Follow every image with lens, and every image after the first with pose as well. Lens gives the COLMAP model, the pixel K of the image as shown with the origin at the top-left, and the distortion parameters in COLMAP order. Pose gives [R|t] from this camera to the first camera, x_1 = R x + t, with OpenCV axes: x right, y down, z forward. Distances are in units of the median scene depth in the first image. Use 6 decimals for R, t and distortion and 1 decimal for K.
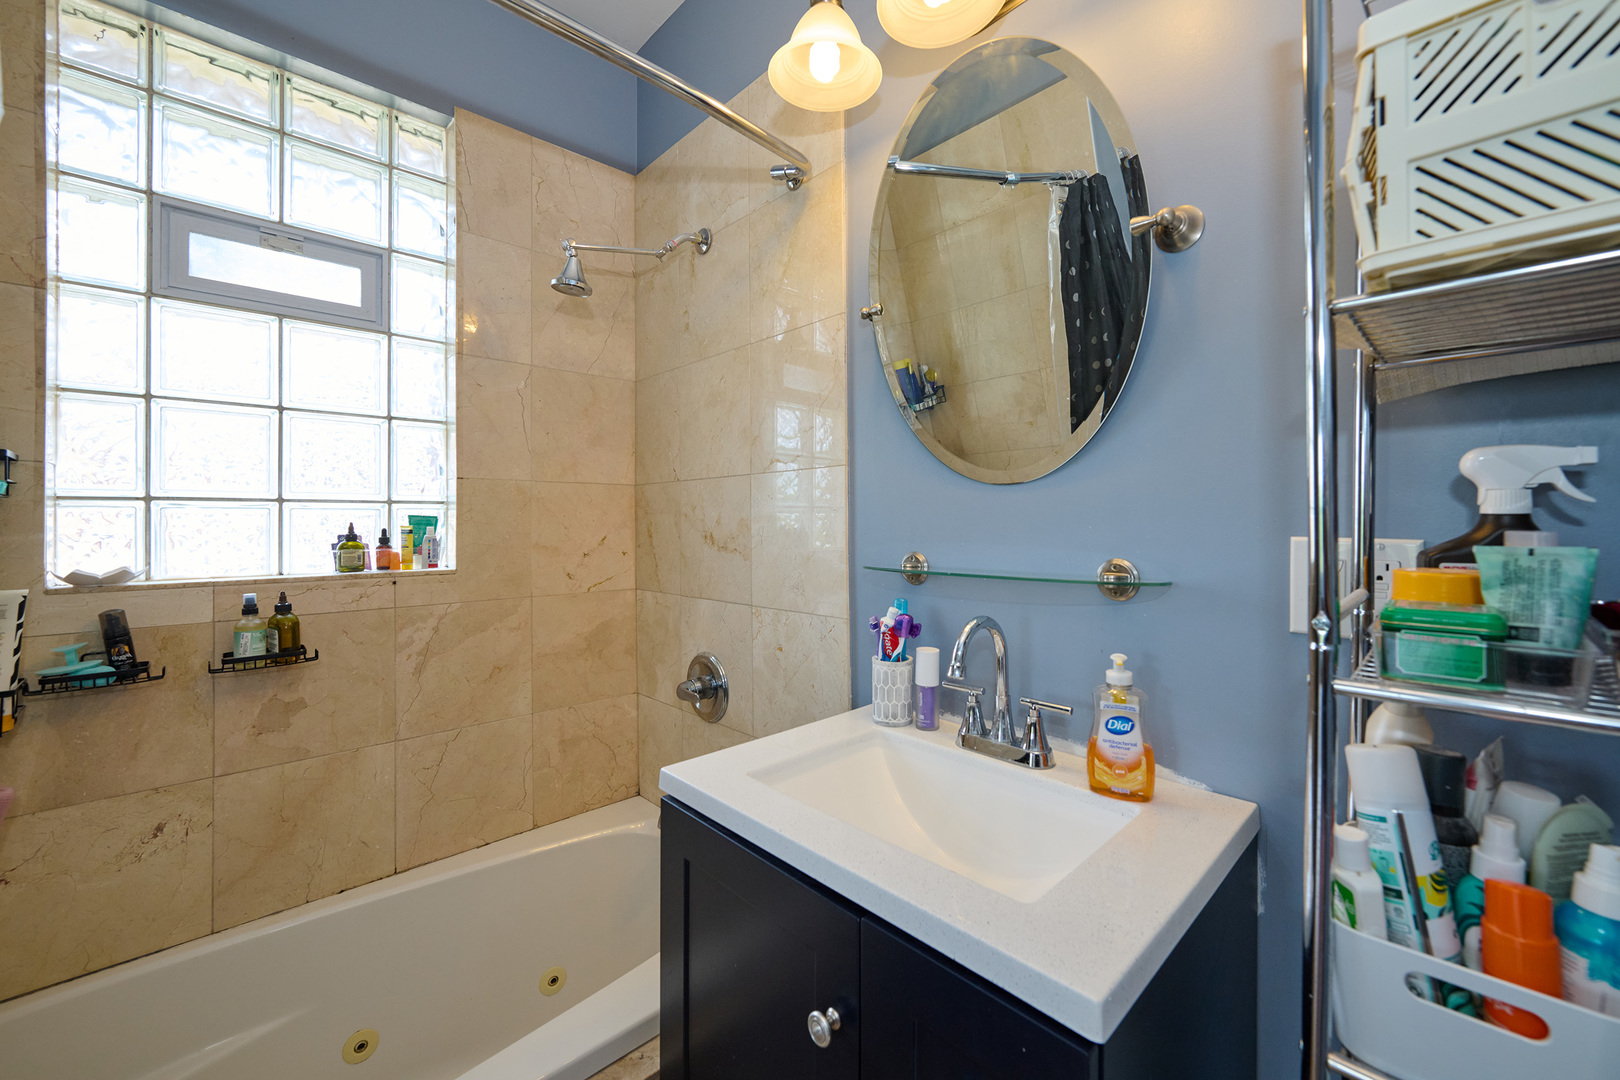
lens RADIAL K [[644.4, 0, 801.2], [0, 644.4, 509.9], [0, 0, 1]] dist [-0.000527, -0.000146]
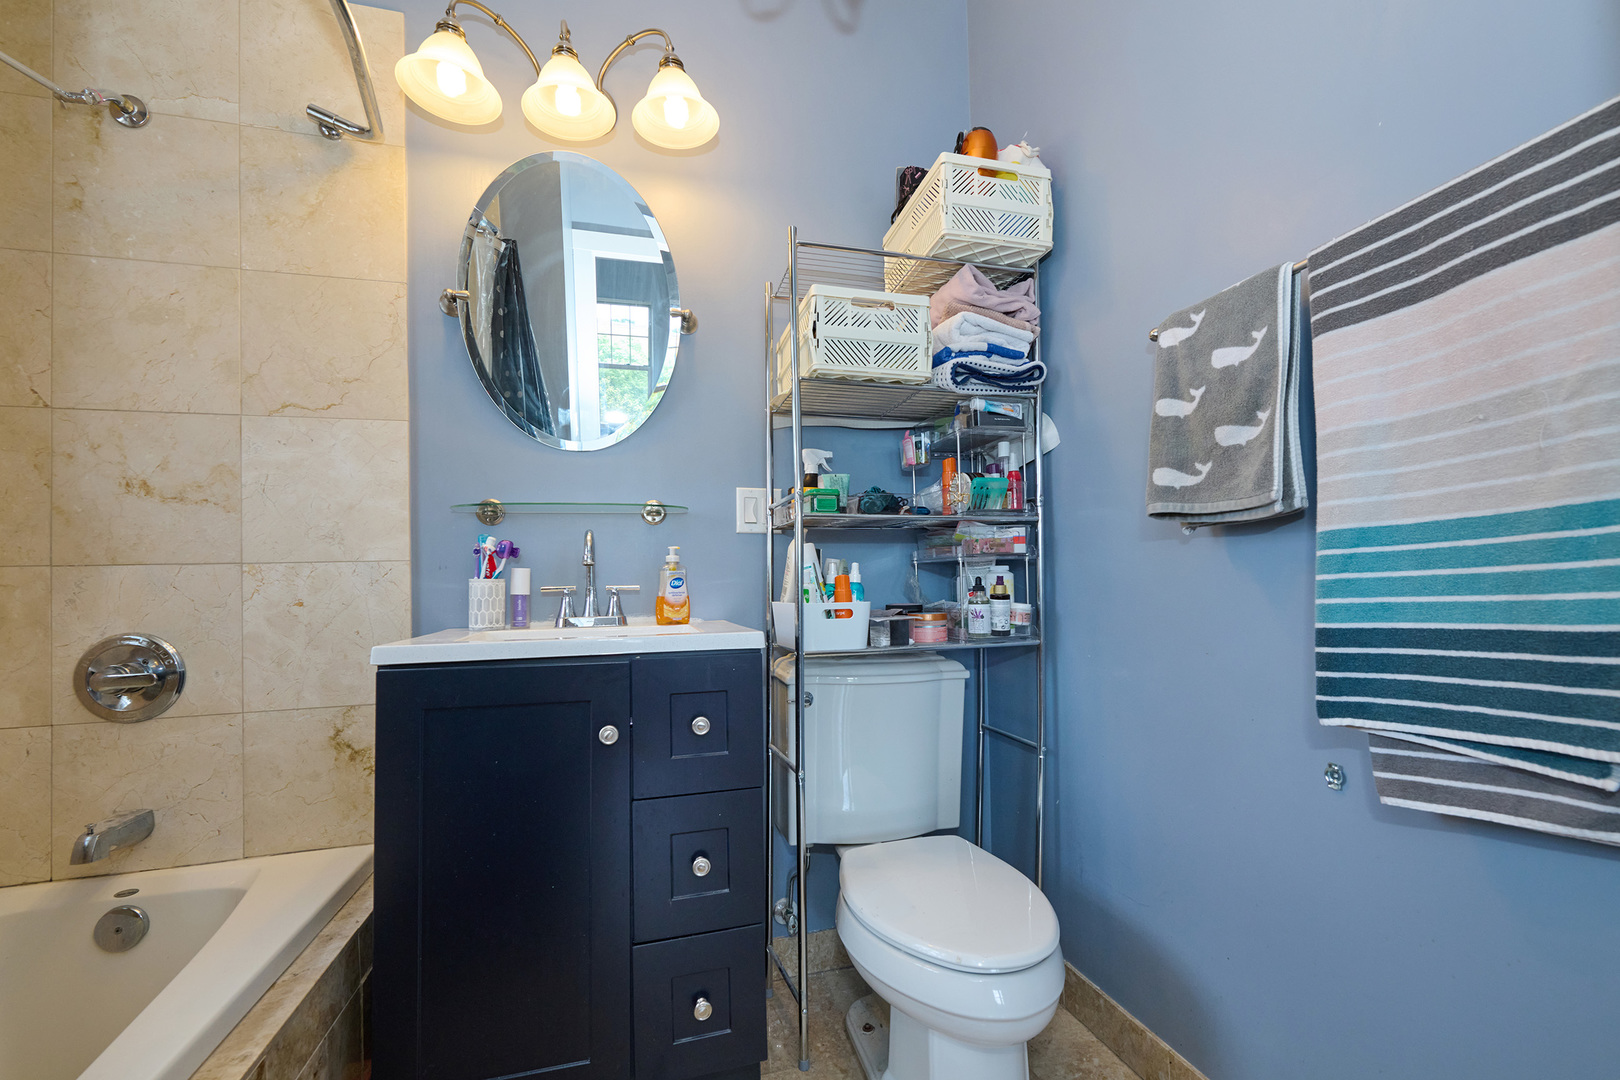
lens RADIAL K [[671.7, 0, 818.9], [0, 671.7, 536.2], [0, 0, 1]] dist [0.000312, 0.000118]
pose [[0.453049, 0.055240, 0.889772, -0.720322], [0.005274, 0.997895, -0.064637, 0.236115], [-0.891470, 0.033977, 0.451804, -0.146256]]
